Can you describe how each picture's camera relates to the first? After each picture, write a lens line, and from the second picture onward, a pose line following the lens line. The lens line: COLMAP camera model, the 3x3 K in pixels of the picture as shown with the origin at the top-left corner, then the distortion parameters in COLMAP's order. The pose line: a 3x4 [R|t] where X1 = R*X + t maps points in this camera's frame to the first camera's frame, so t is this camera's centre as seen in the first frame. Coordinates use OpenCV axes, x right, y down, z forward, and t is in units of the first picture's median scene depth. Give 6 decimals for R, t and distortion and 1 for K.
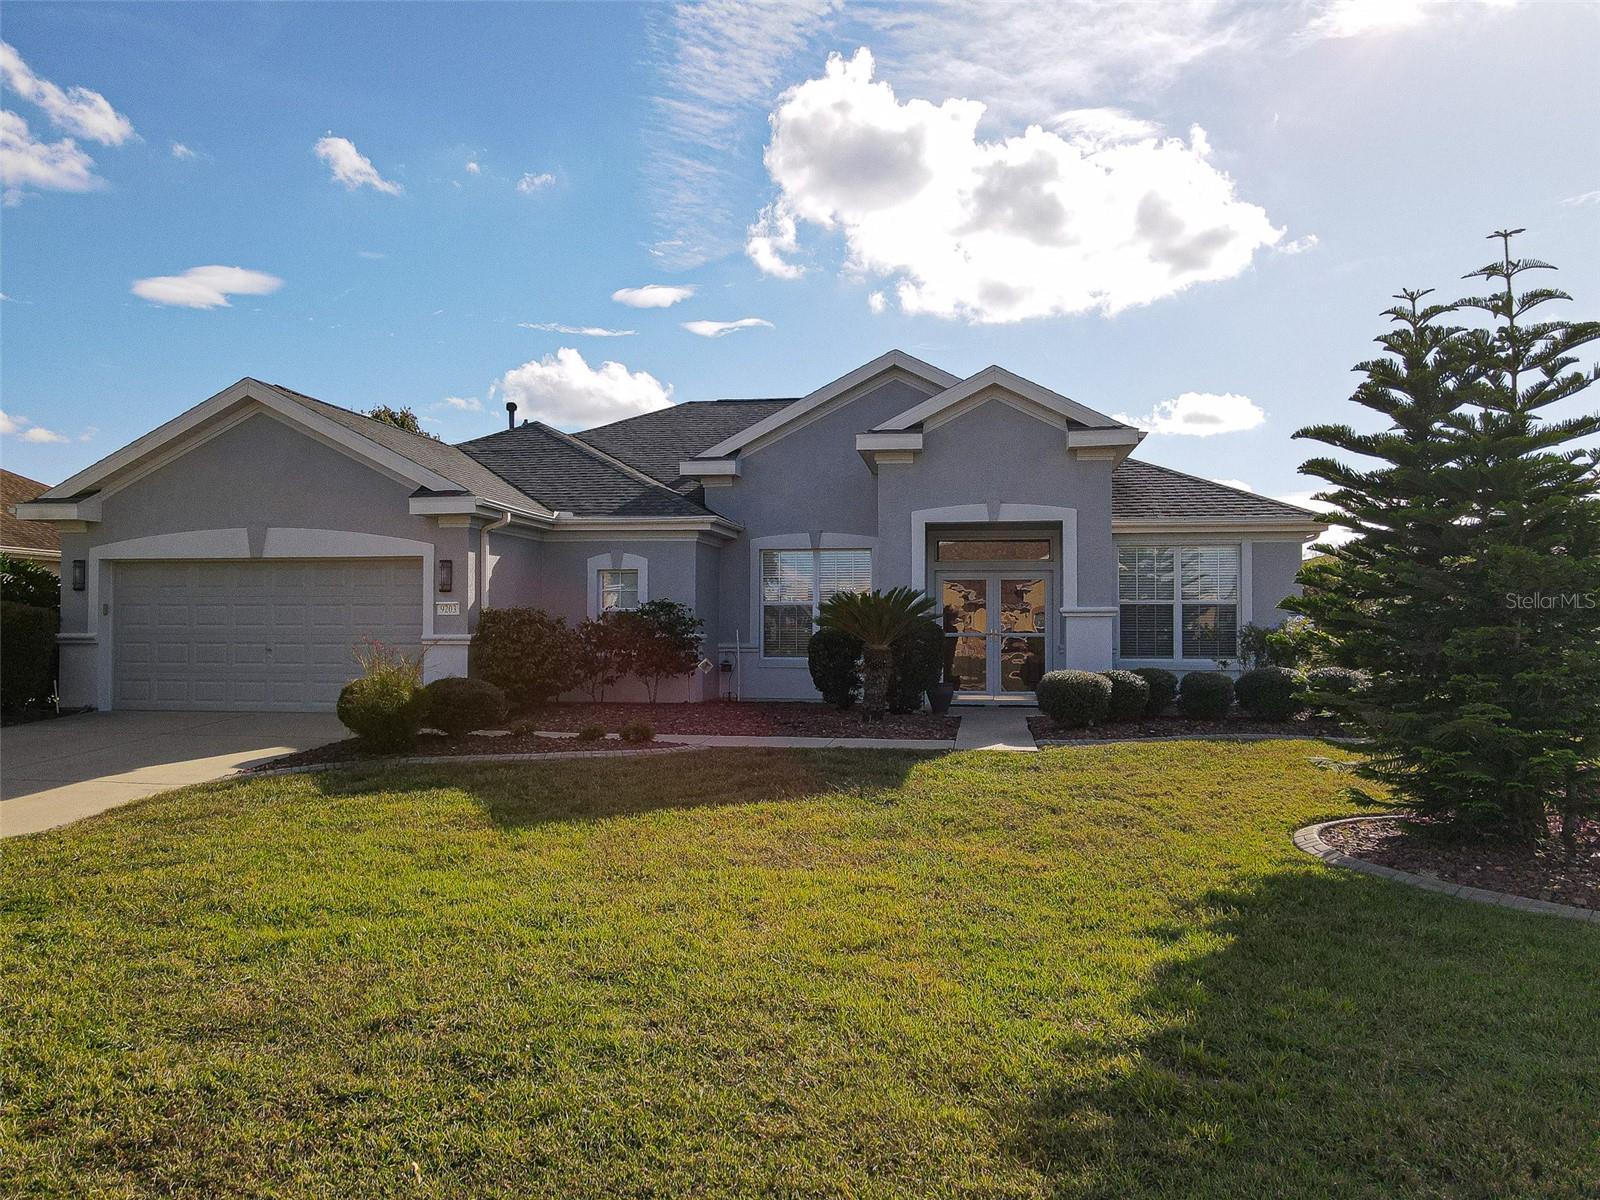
lens RADIAL K [[1201.2, 0, 795.7], [0, 1201.2, 598.8], [0, 0, 1]] dist [-0.003737, 0.050917]
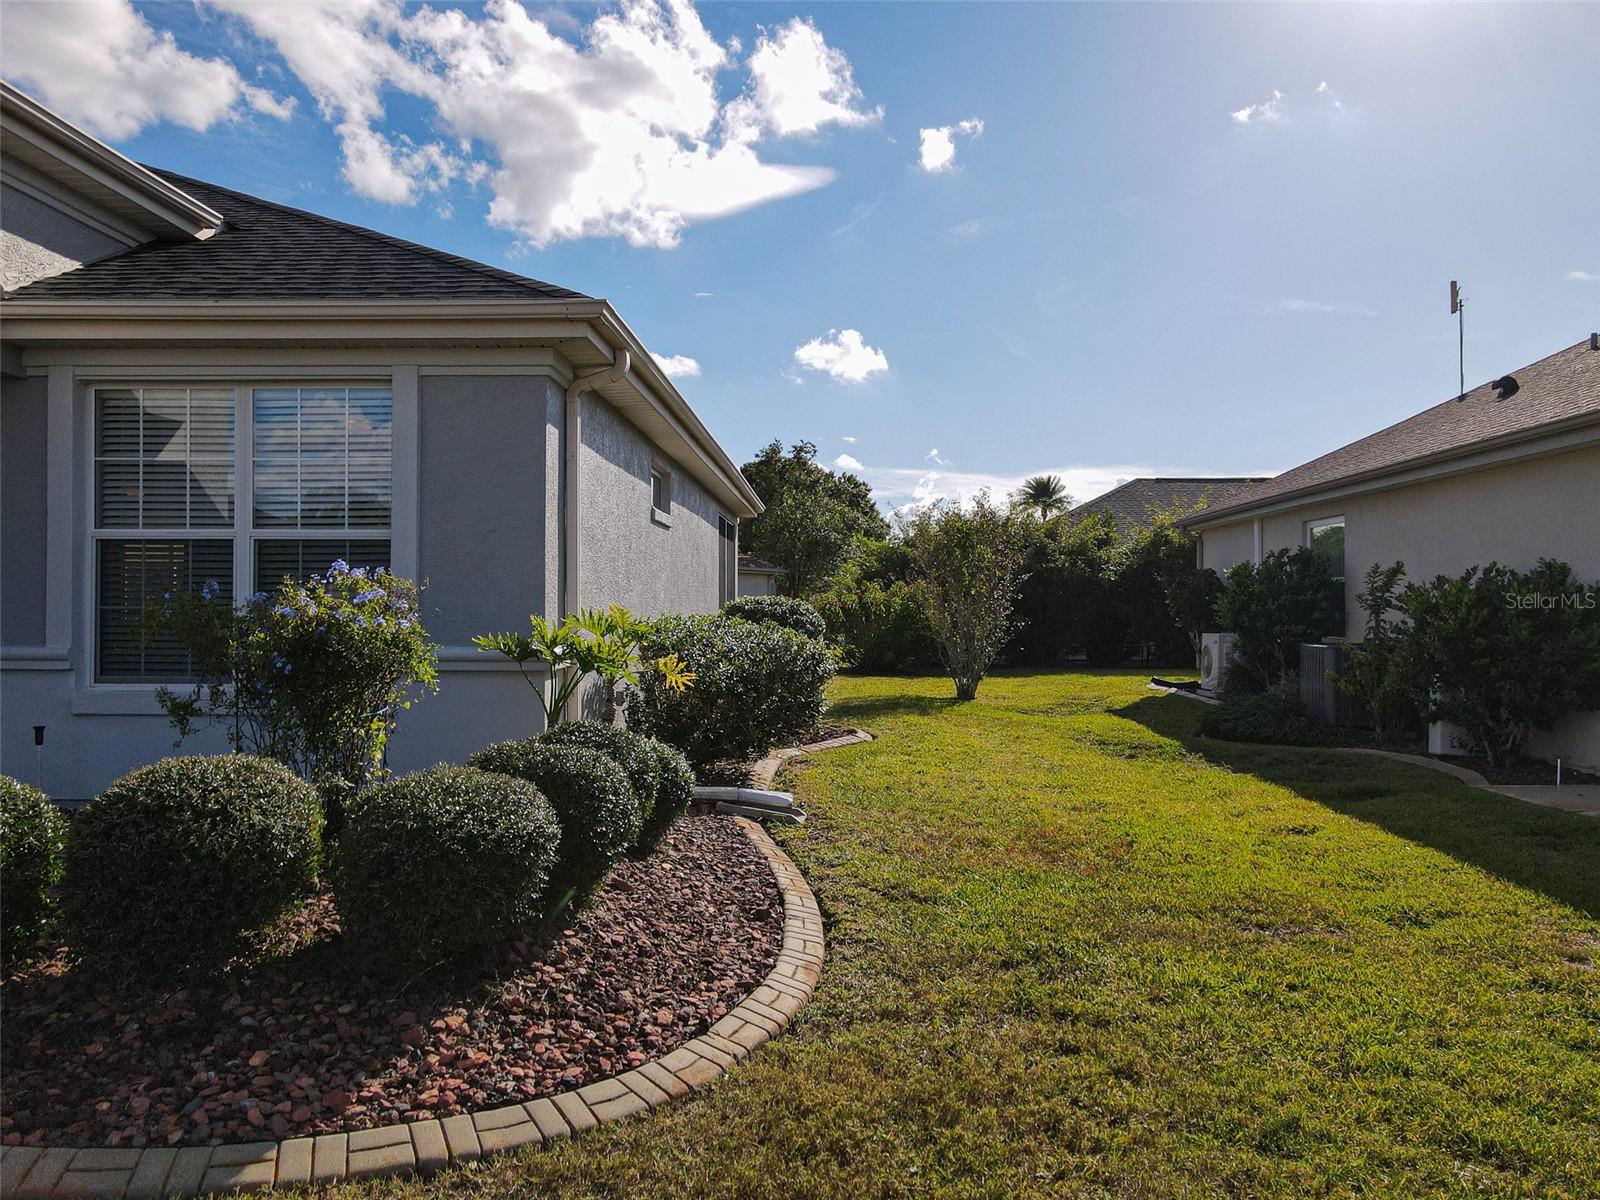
lens RADIAL K [[1190.7, 0, 795.0], [0, 1190.7, 599.9], [0, 0, 1]] dist [0.013063, 0.007332]
pose [[0.991702, 0.000961, 0.128558, 0.529320], [-0.003497, 0.999804, 0.019503, 0.018987], [-0.128514, -0.019791, 0.991510, 0.719917]]
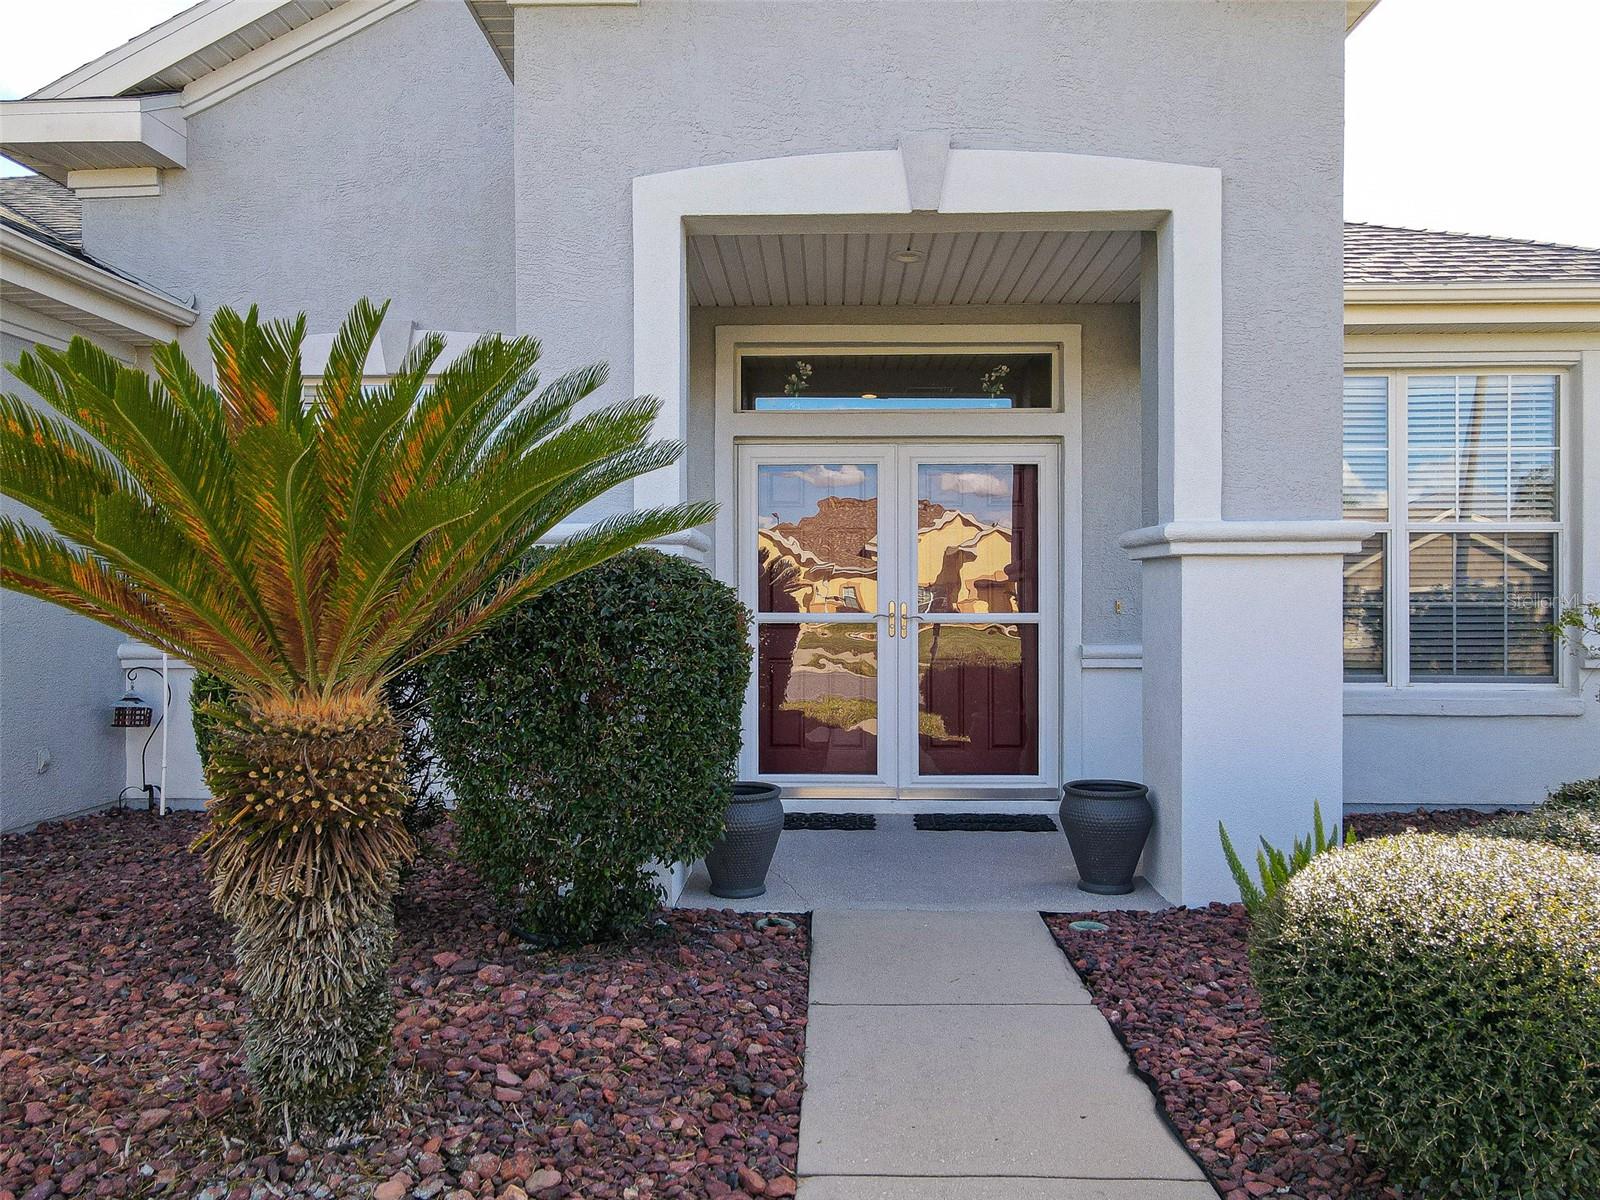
lens RADIAL K [[1190.7, 0, 795.0], [0, 1190.7, 599.9], [0, 0, 1]] dist [0.013063, 0.007332]
pose [[0.991340, -0.001870, 0.131305, 0.106928], [-0.001045, 0.999755, 0.022124, 0.020757], [-0.131314, -0.022069, 0.991095, 0.791236]]
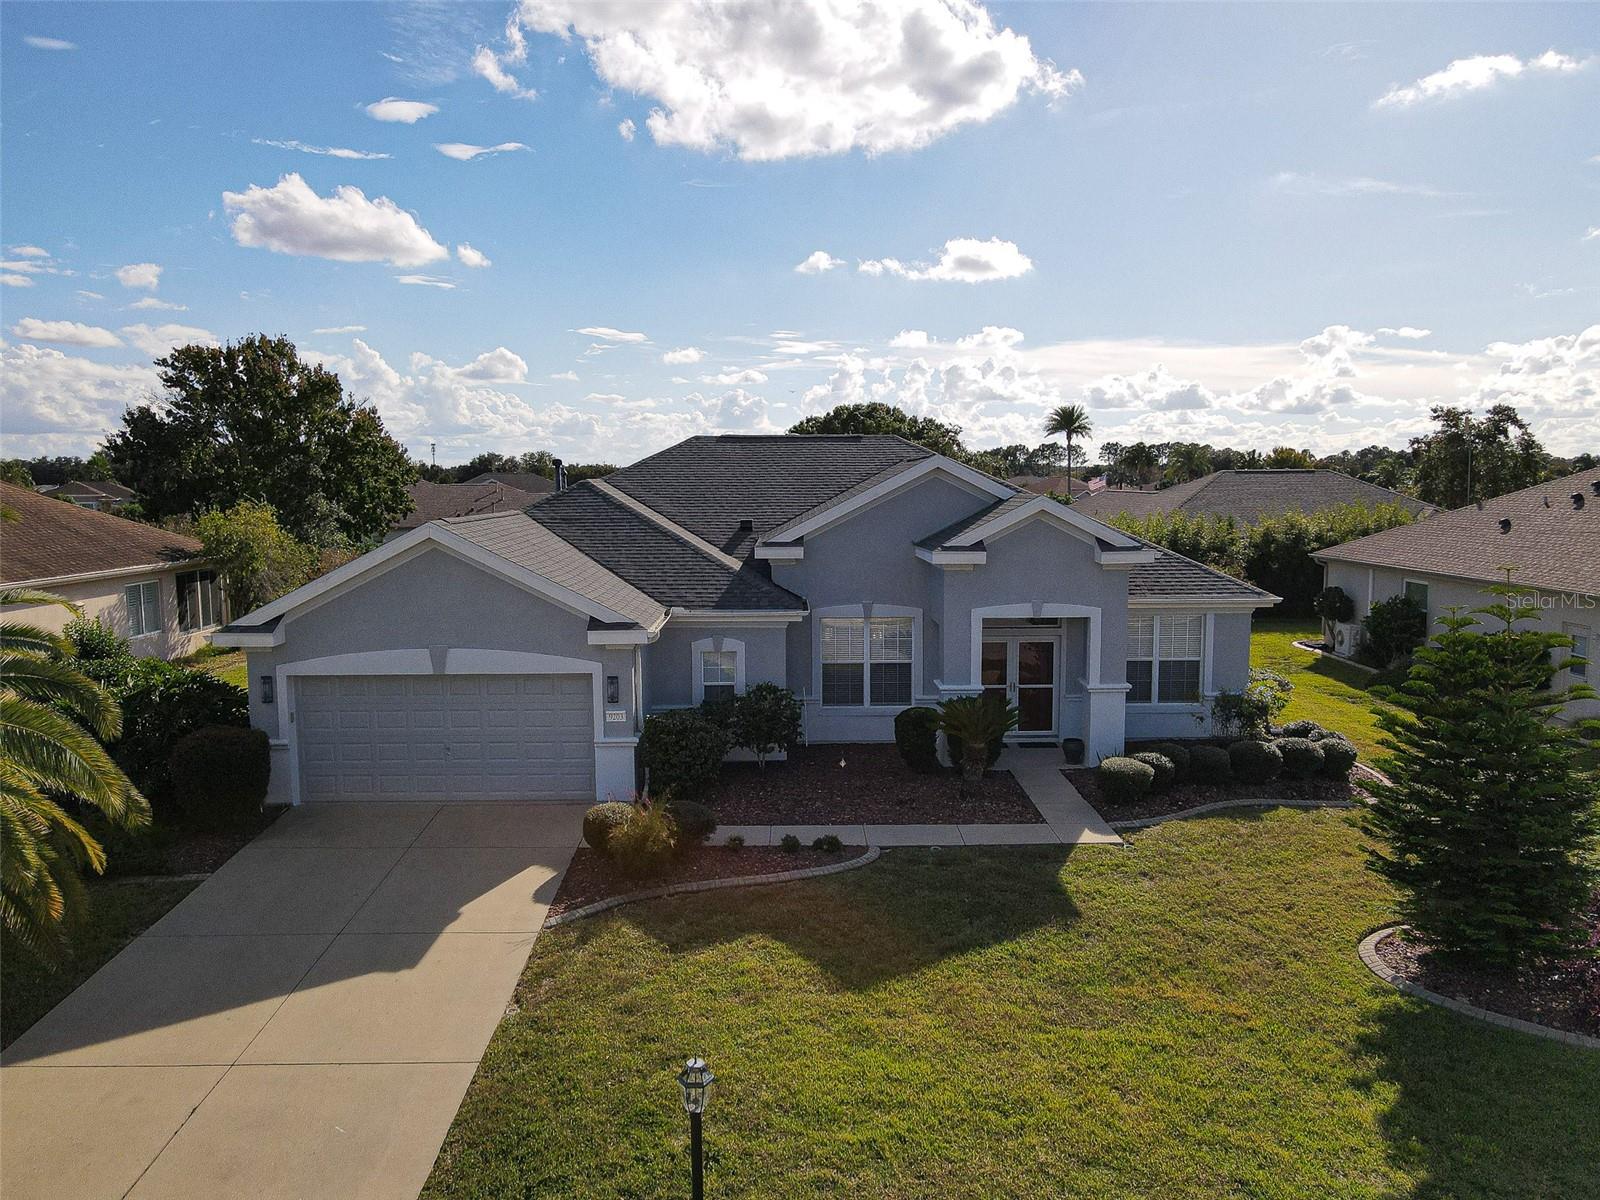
lens RADIAL K [[1188.8, 0, 800.0], [0, 1188.8, 600.0], [0, 0, 1]] dist [0.001644, 0.024011]
pose [[0.983804, -0.026735, 0.177240, -0.322680], [0.003247, 0.991310, 0.131510, -0.267534], [-0.179216, -0.128805, 0.975342, -0.176616]]
